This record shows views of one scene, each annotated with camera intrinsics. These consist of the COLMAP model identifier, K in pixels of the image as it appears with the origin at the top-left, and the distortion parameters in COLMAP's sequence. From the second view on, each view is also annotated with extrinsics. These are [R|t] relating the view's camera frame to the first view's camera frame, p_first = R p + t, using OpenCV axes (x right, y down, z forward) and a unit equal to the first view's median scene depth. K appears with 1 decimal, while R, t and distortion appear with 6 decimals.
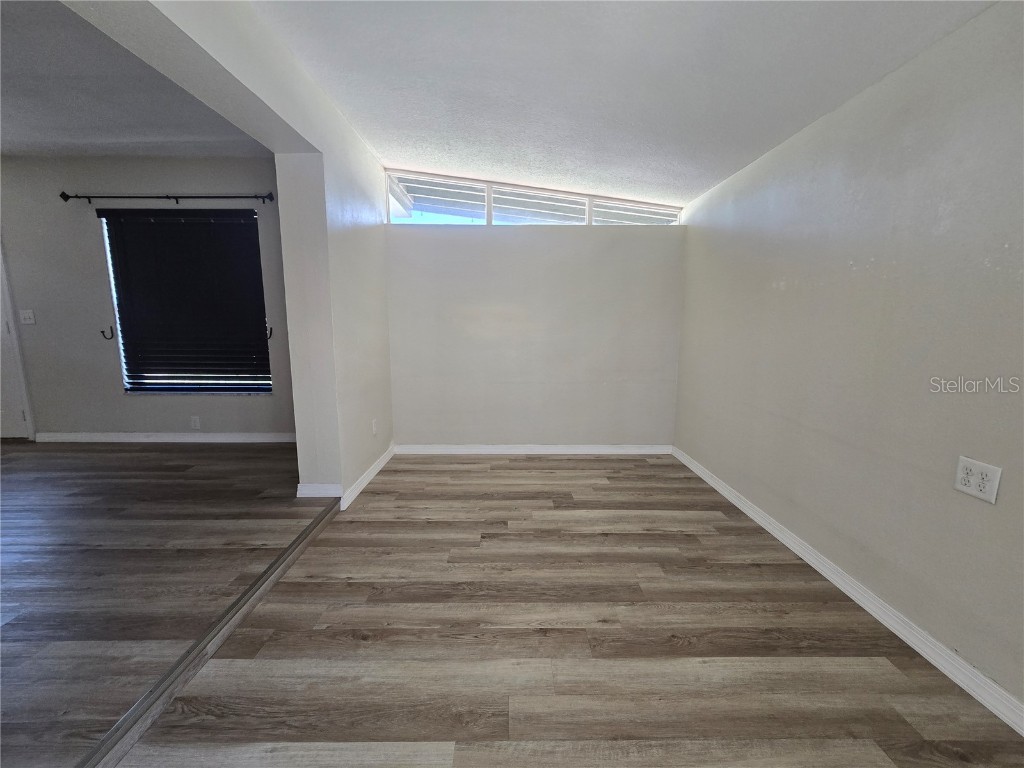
lens RADIAL K [[428.3, 0, 512.0], [0, 428.3, 384.0], [0, 0, 1]] dist [-0.001913, -0.000253]
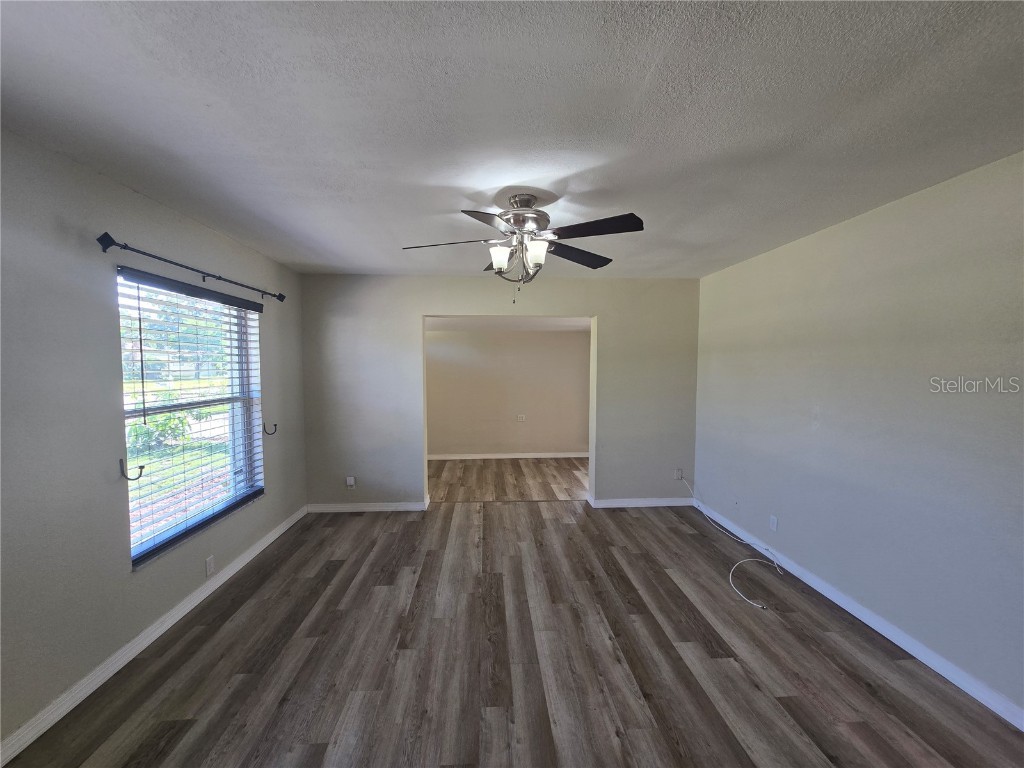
lens RADIAL K [[417.1, 0, 511.7], [0, 417.1, 390.1], [0, 0, 1]] dist [0.000829, 0.000082]
pose [[-0.060064, -0.061616, 0.996291, -2.259591], [0.143480, 0.987195, 0.069704, -0.283842], [-0.987829, 0.147135, -0.050454, 0.726890]]
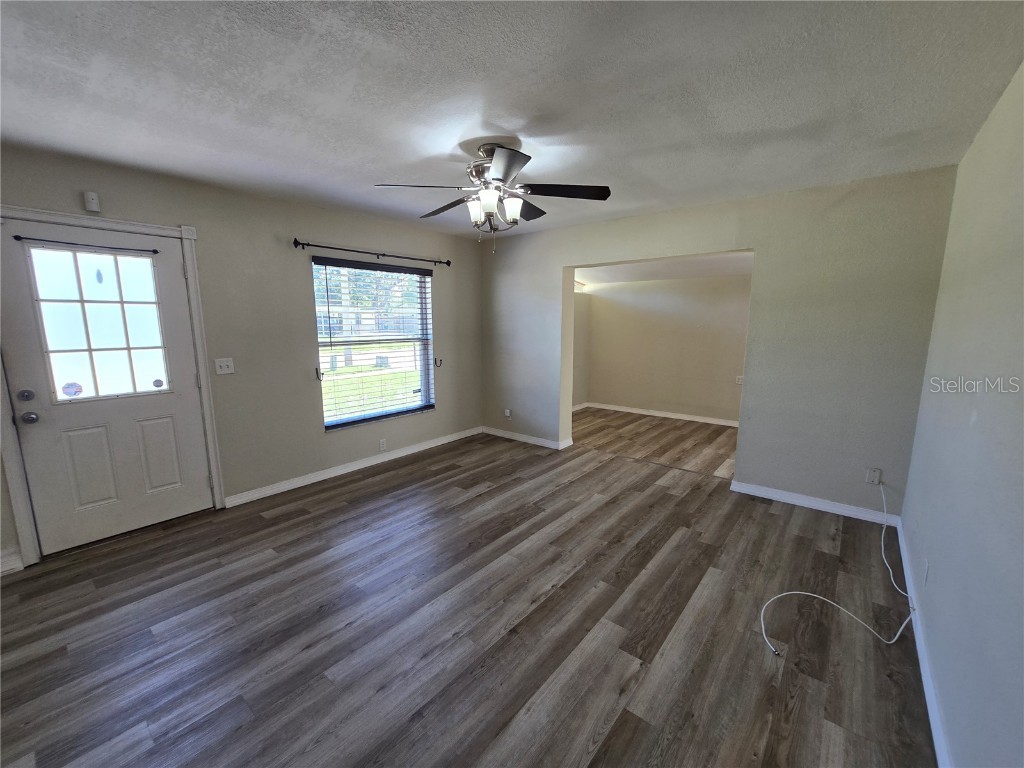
lens RADIAL K [[421.2, 0, 510.8], [0, 421.2, 386.5], [0, 0, 1]] dist [-0.000176, 0.000111]
pose [[0.638188, -0.121720, 0.760198, -2.096918], [0.114519, 0.991446, 0.062607, -0.149042], [-0.761316, 0.047102, 0.646668, -0.016837]]
